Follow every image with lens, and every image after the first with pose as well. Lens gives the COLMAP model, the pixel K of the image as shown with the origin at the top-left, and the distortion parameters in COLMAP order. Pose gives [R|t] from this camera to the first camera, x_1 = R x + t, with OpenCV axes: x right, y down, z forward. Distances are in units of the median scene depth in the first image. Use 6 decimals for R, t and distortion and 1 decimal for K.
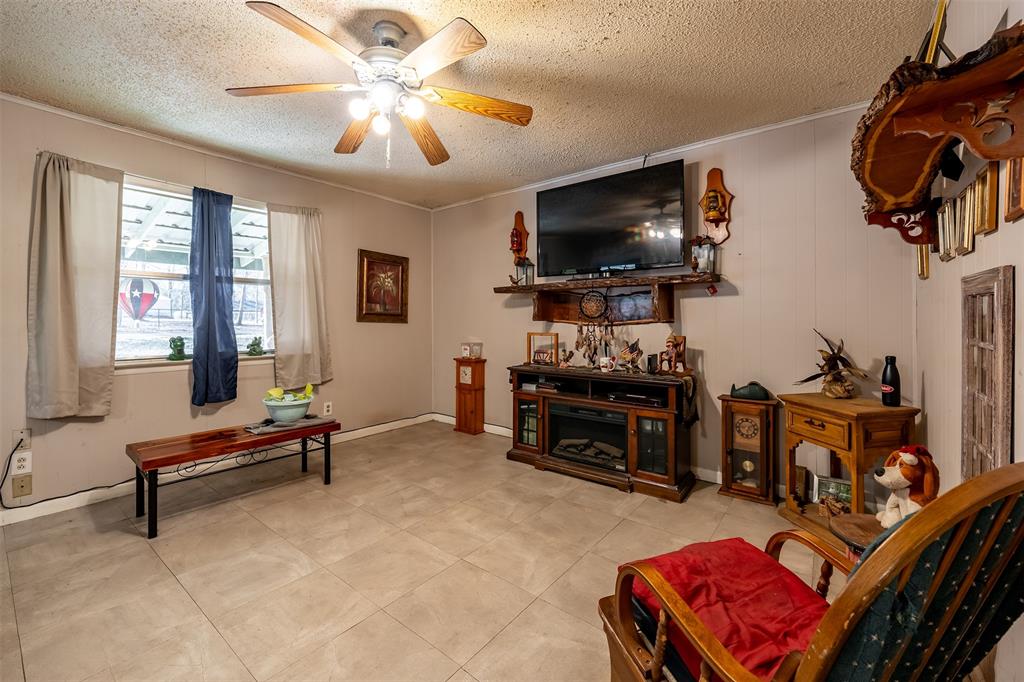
lens RADIAL K [[417.7, 0, 511.4], [0, 417.7, 324.2], [0, 0, 1]] dist [-0.000077, -0.000211]
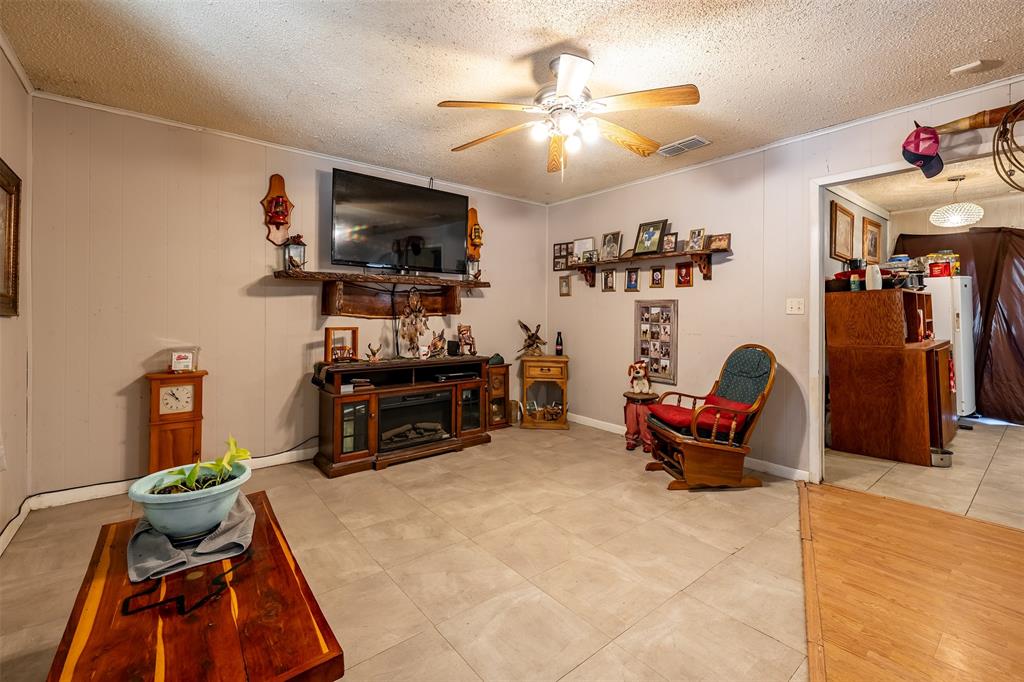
lens RADIAL K [[425.7, 0, 511.6], [0, 425.7, 312.5], [0, 0, 1]] dist [0.000312, -0.000093]
pose [[0.236466, 0.007741, 0.971609, -0.961488], [0.002800, 0.999959, -0.008648, -0.002258], [-0.971636, 0.004765, 0.236435, 0.563554]]
